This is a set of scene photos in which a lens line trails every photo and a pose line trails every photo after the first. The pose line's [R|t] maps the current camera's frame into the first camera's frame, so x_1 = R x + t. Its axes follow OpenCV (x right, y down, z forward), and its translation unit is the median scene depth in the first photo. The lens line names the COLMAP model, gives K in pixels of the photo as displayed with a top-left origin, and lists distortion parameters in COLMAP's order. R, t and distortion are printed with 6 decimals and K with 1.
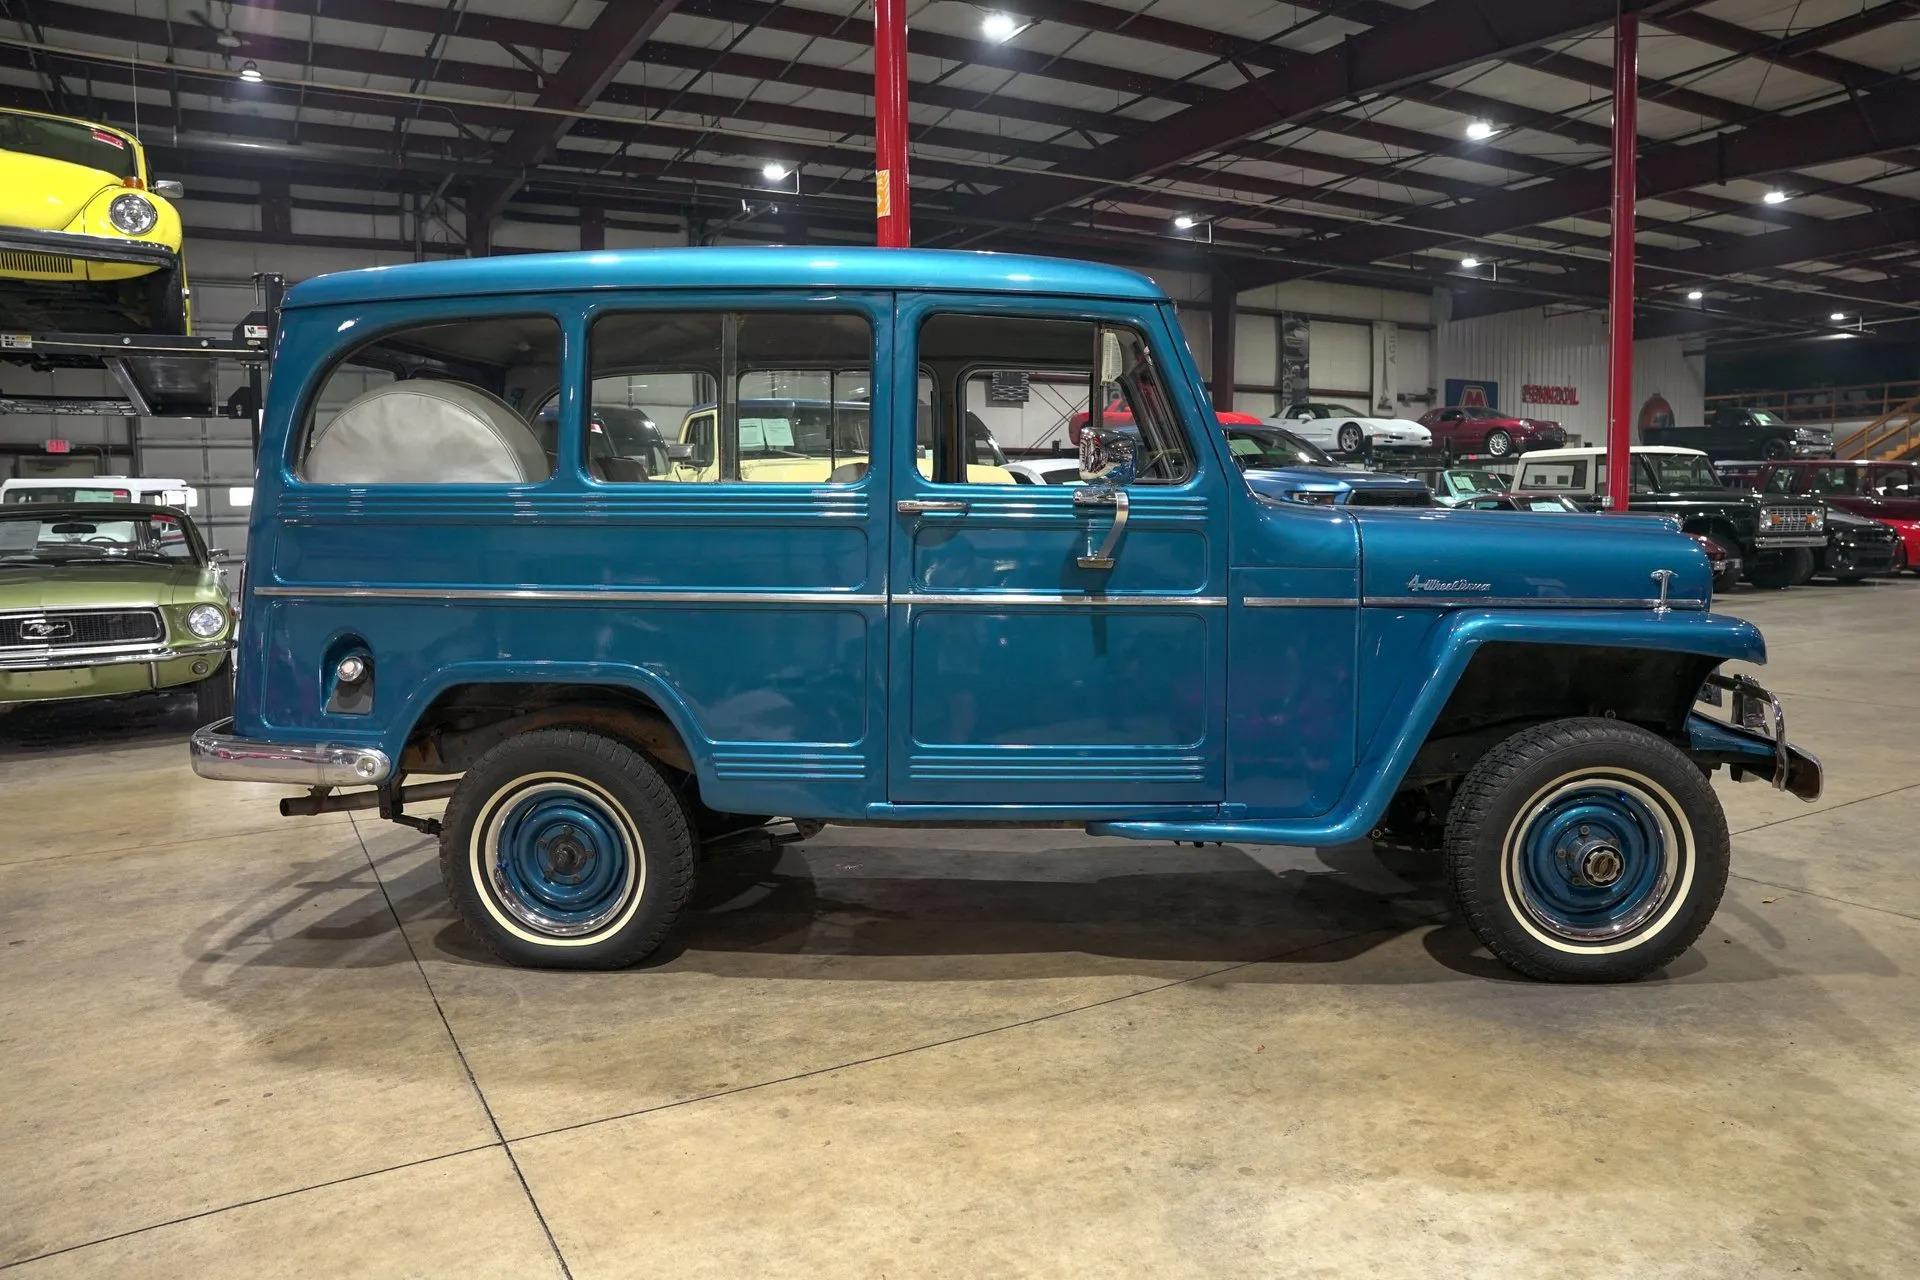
lens RADIAL K [[1310.7, 0, 961.1], [0, 1310.7, 644.2], [0, 0, 1]] dist [-0.139168, 0.109353]
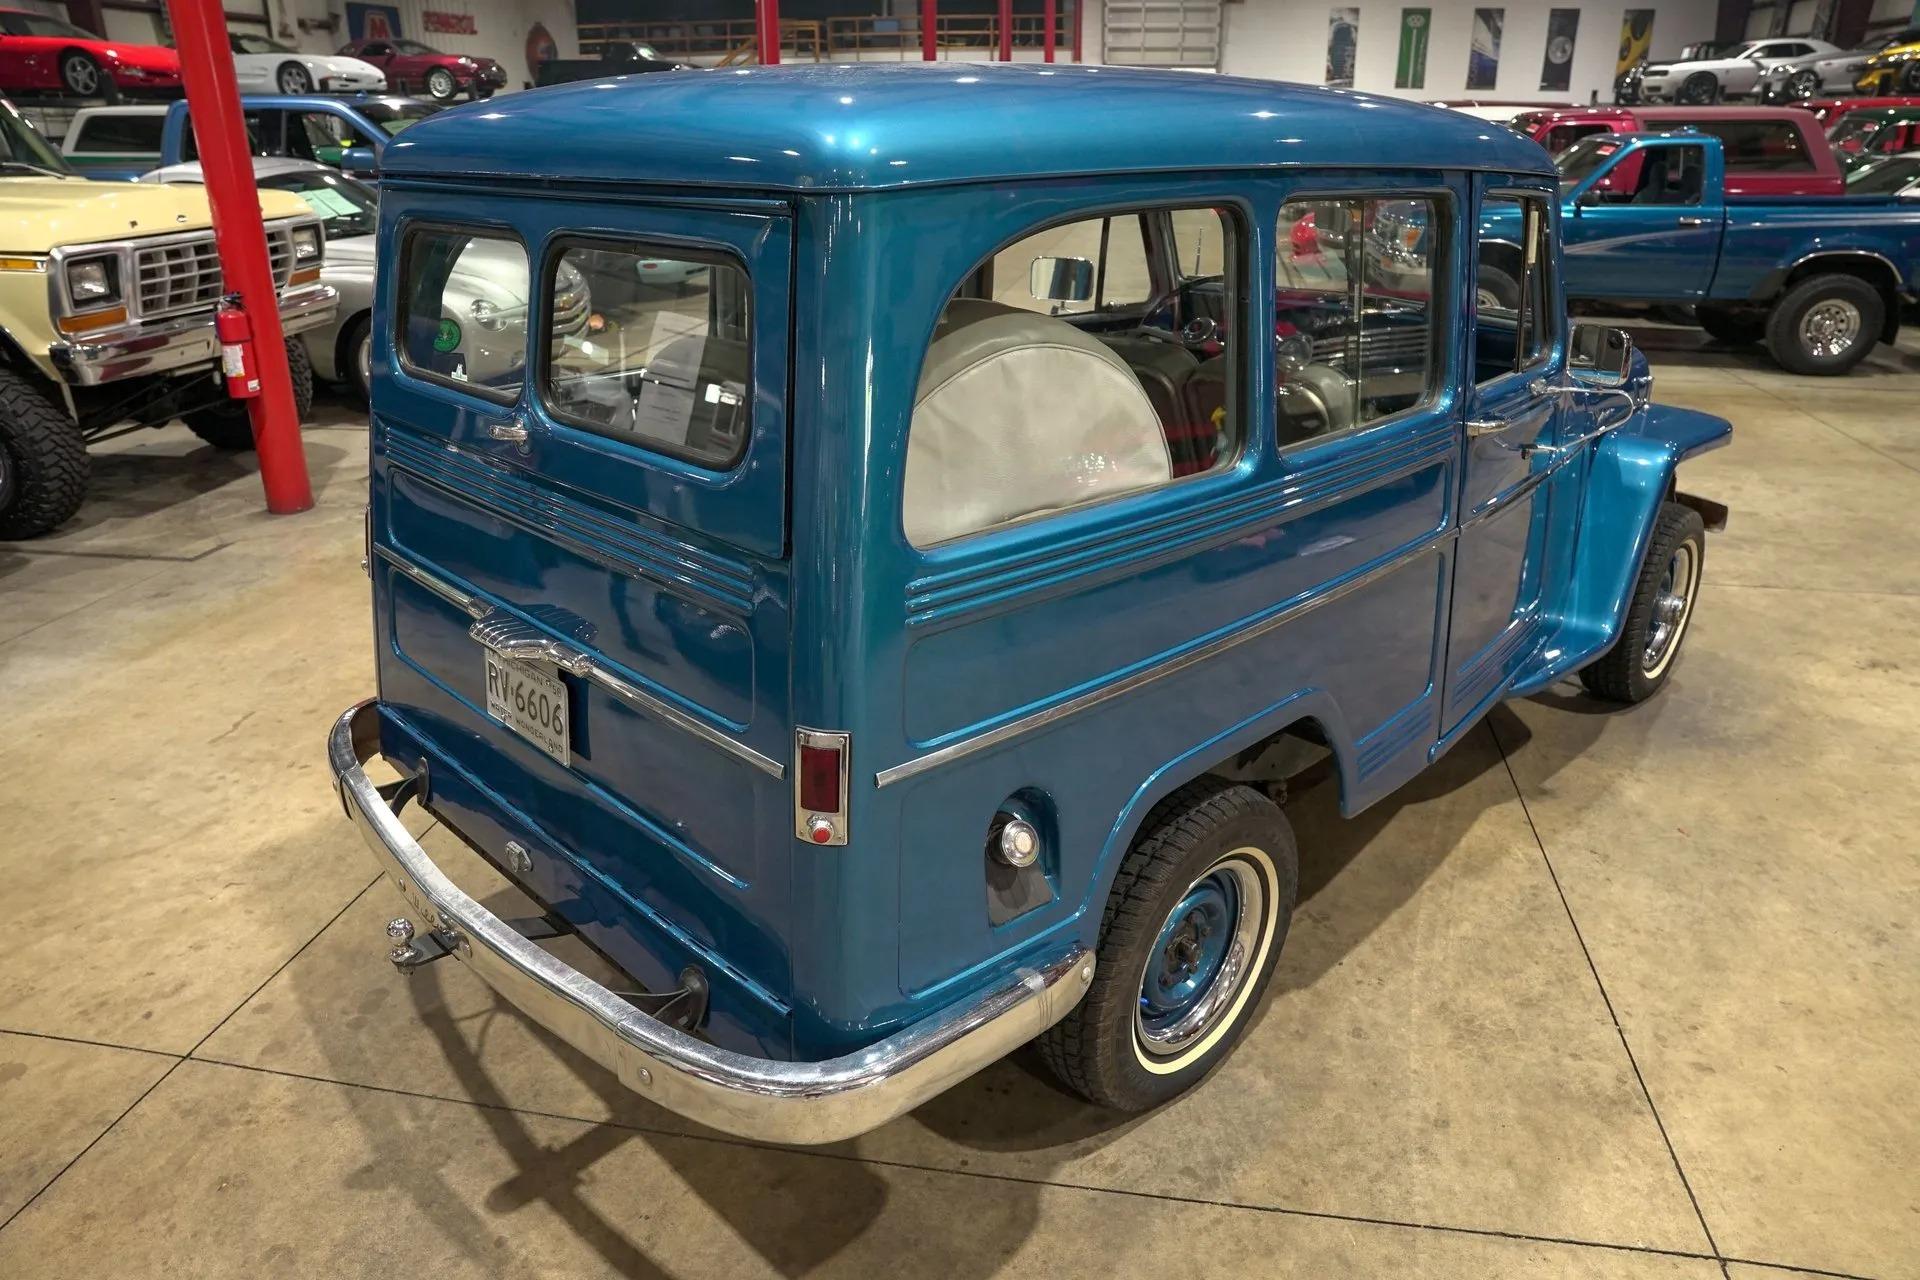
lens RADIAL K [[1310.7, 0, 959.3], [0, 1310.7, 650.8], [0, 0, 1]] dist [-0.139168, 0.109353]
pose [[0.649391, -0.287210, 0.704132, -0.458753], [0.076723, 0.945955, 0.315090, -0.130069], [-0.756575, -0.150594, 0.636330, 0.340108]]
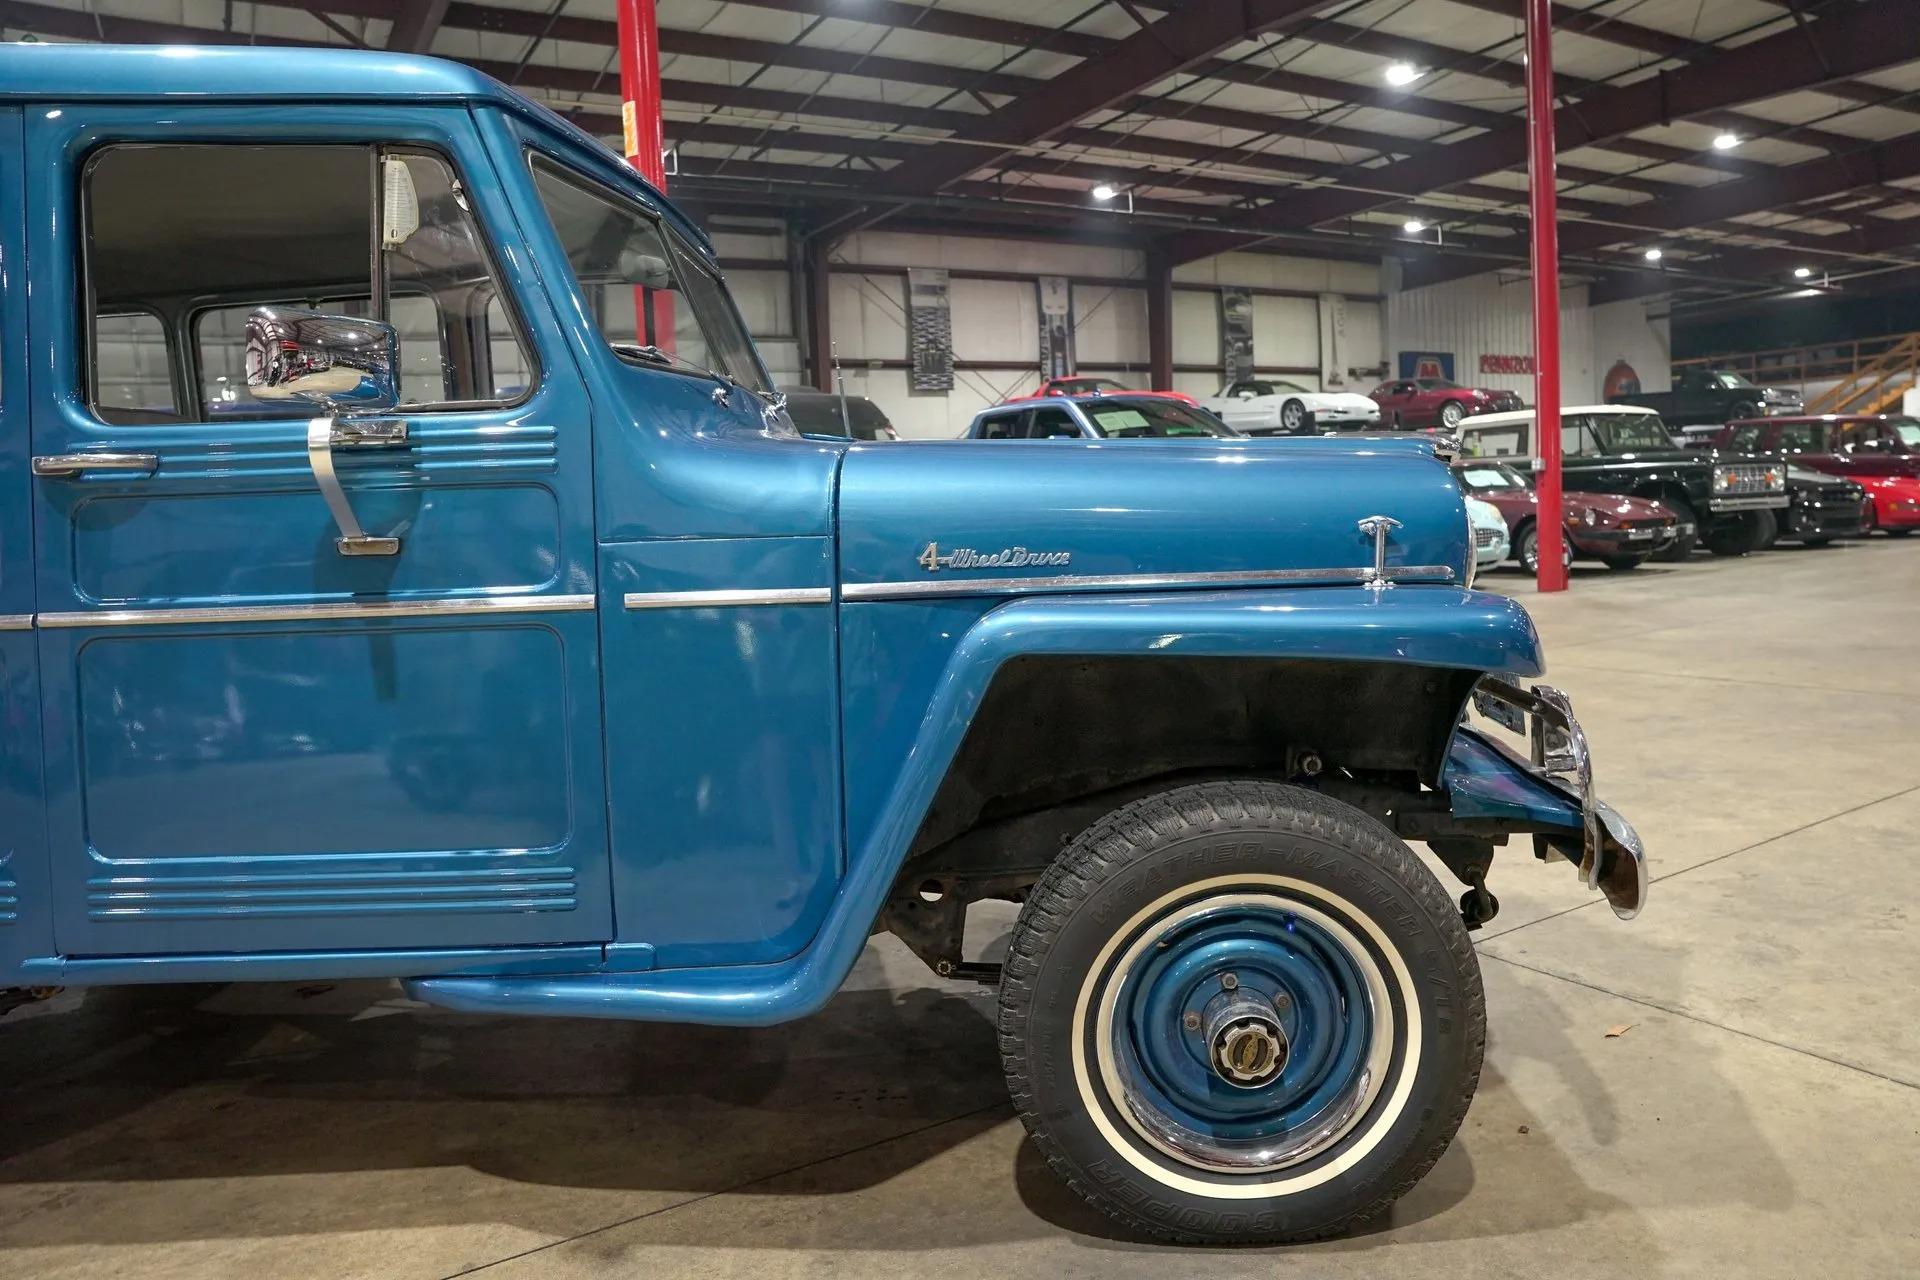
lens RADIAL K [[1310.7, 0, 957.1], [0, 1310.7, 643.4], [0, 0, 1]] dist [-0.139168, 0.109353]
pose [[0.999243, -0.038524, 0.005386, 0.181358], [0.038525, 0.999258, -0.000079, -0.003984], [-0.005379, 0.000287, 0.999985, 0.208618]]
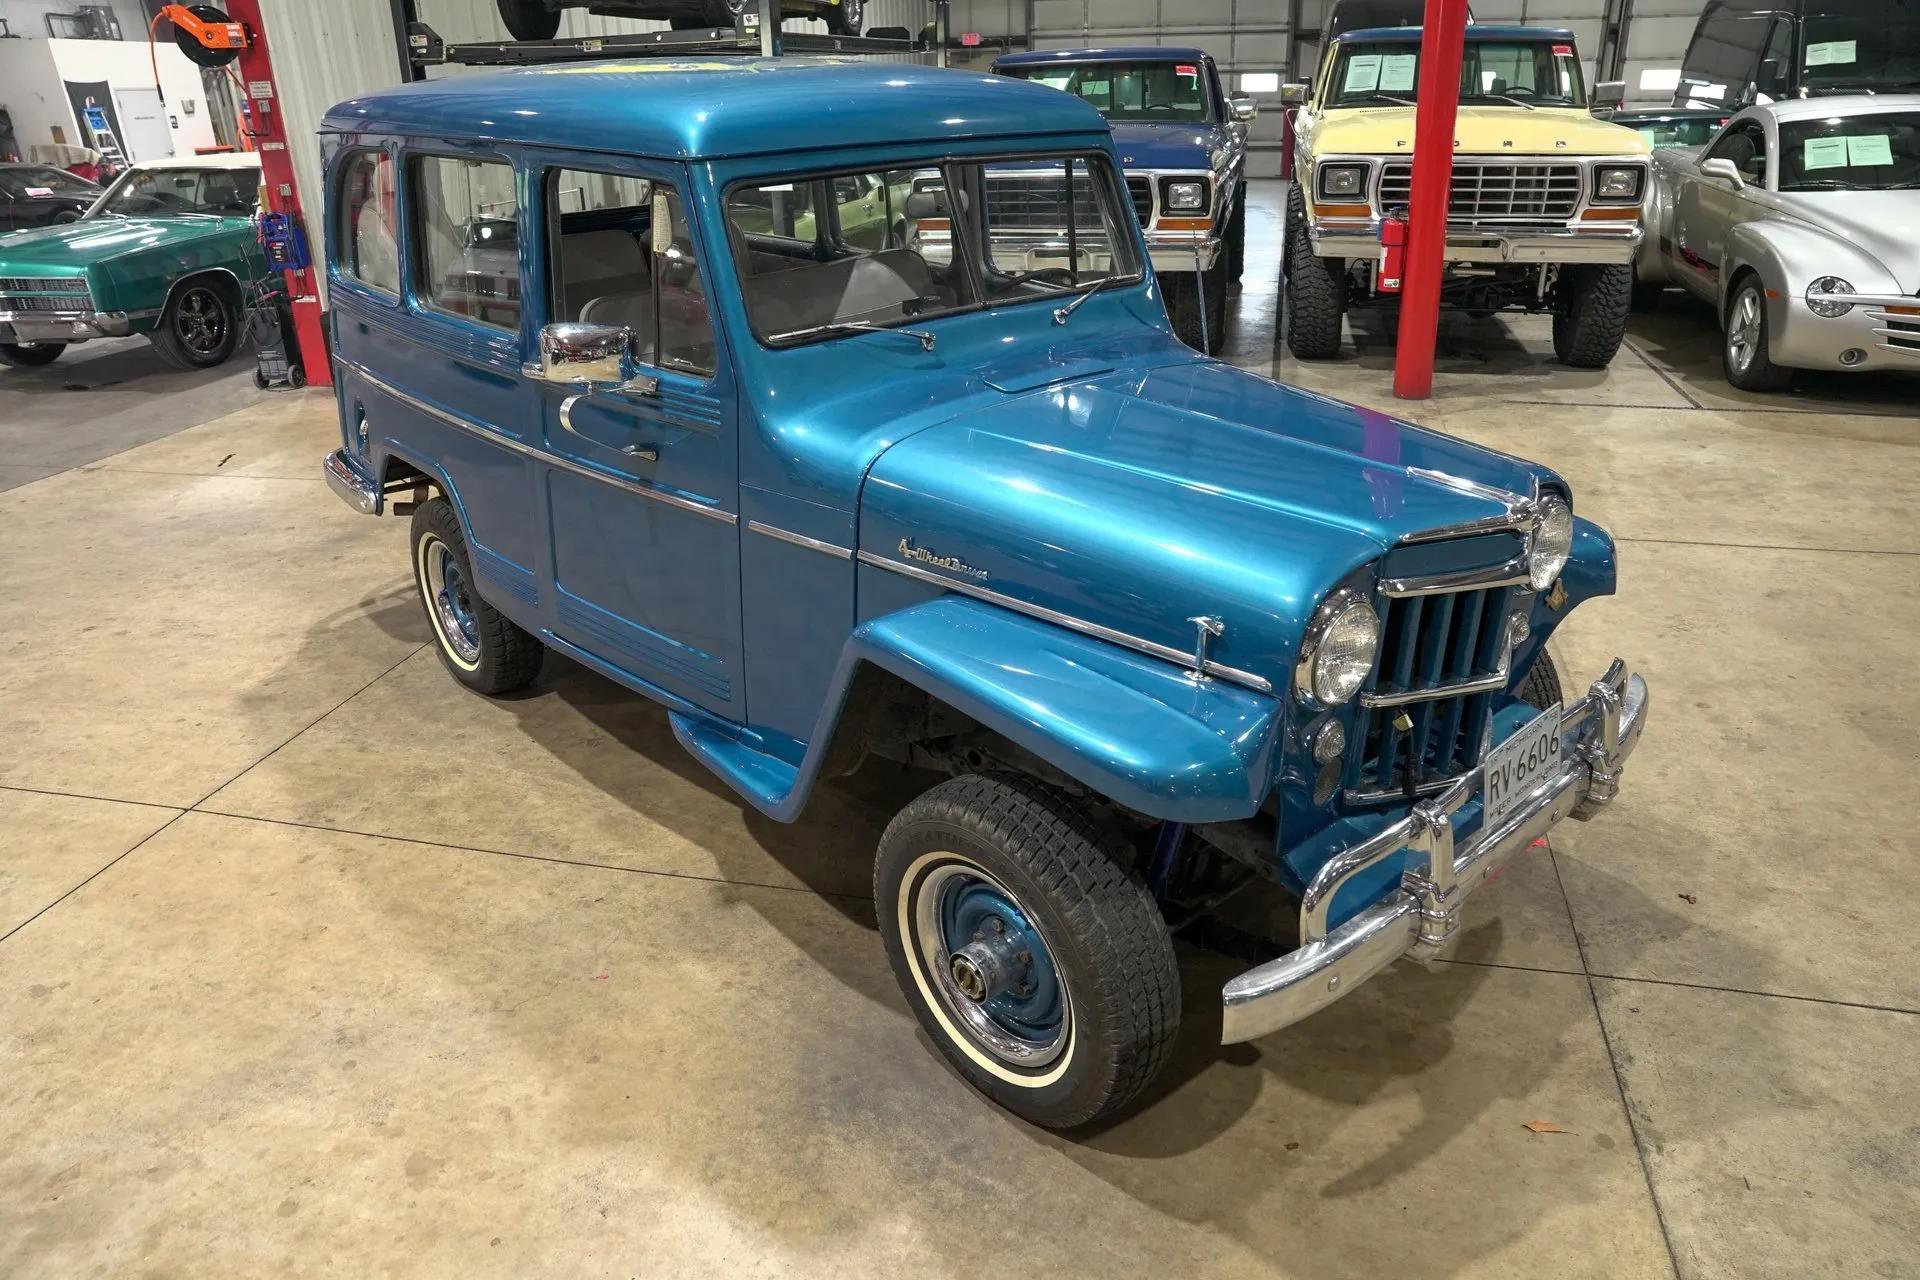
lens RADIAL K [[1310.7, 0, 964.7], [0, 1310.7, 637.4], [0, 0, 1]] dist [-0.139168, 0.109353]
pose [[0.725255, 0.271888, -0.632521, 0.446627], [-0.054377, 0.938471, 0.341050, -0.133565], [0.686330, -0.212953, 0.695415, 0.238867]]
